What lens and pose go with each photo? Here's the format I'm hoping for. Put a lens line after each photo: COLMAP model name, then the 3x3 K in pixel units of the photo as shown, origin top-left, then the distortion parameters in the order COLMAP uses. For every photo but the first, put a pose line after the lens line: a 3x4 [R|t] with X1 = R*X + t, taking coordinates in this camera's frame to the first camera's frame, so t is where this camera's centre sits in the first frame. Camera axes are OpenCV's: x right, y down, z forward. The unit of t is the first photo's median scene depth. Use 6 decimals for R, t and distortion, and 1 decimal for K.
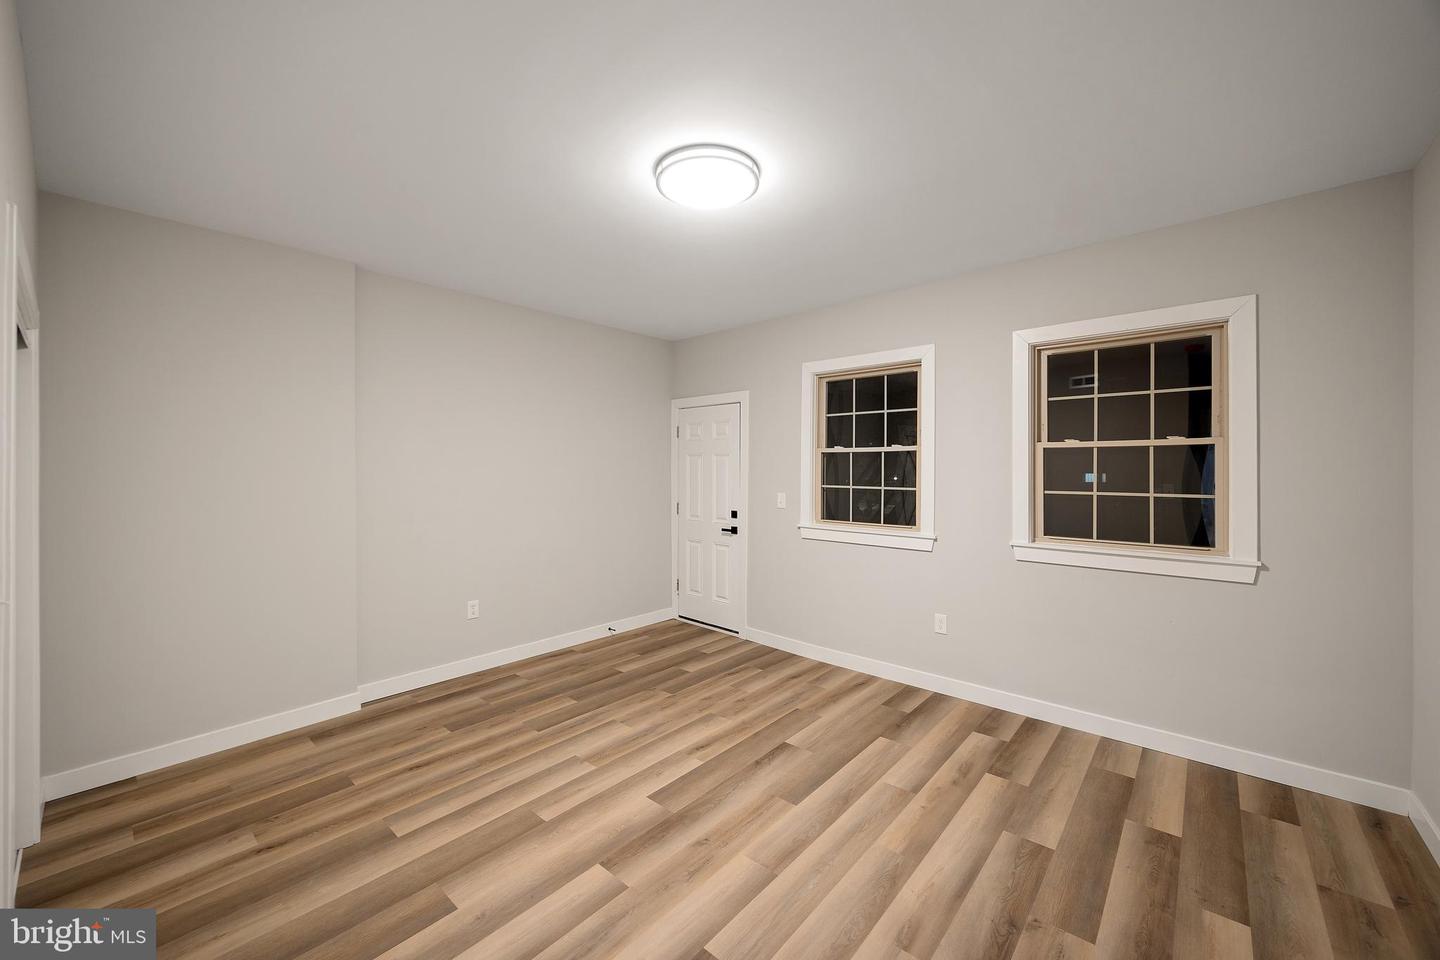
lens RADIAL K [[560.2, 0, 719.6], [0, 560.2, 475.0], [0, 0, 1]] dist [-0.005304, 0.001434]
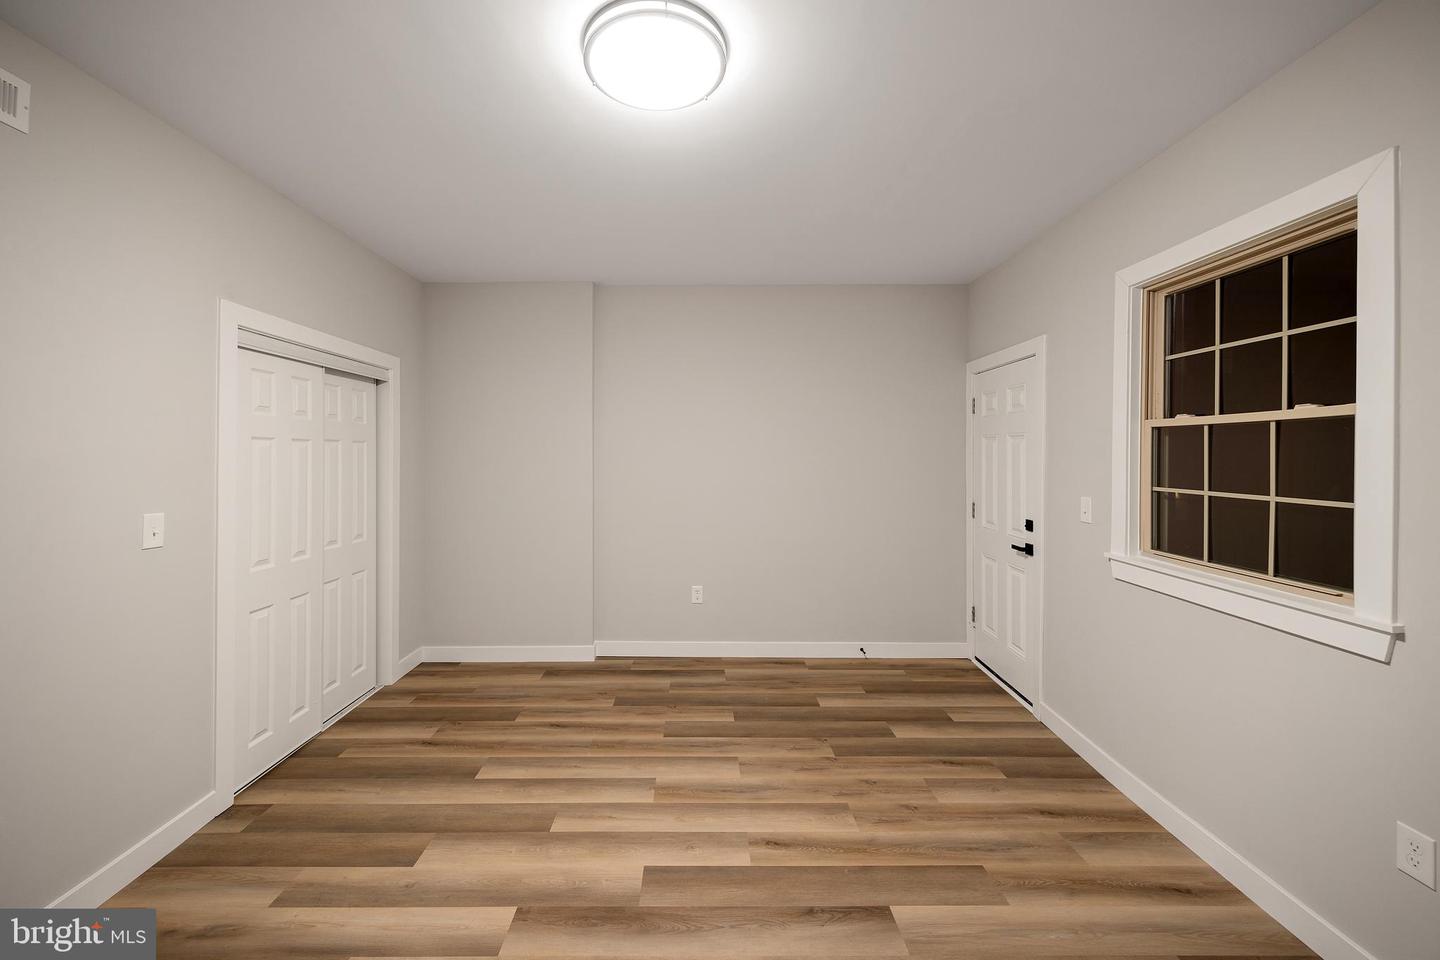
lens RADIAL K [[560.2, 0, 692.6], [0, 560.2, 458.7], [0, 0, 1]] dist [-0.005304, 0.001434]
pose [[0.653975, 0.005640, -0.756495, 0.383900], [-0.009161, 0.999958, -0.000464, -0.006430], [0.756461, 0.007234, 0.653999, 0.388885]]
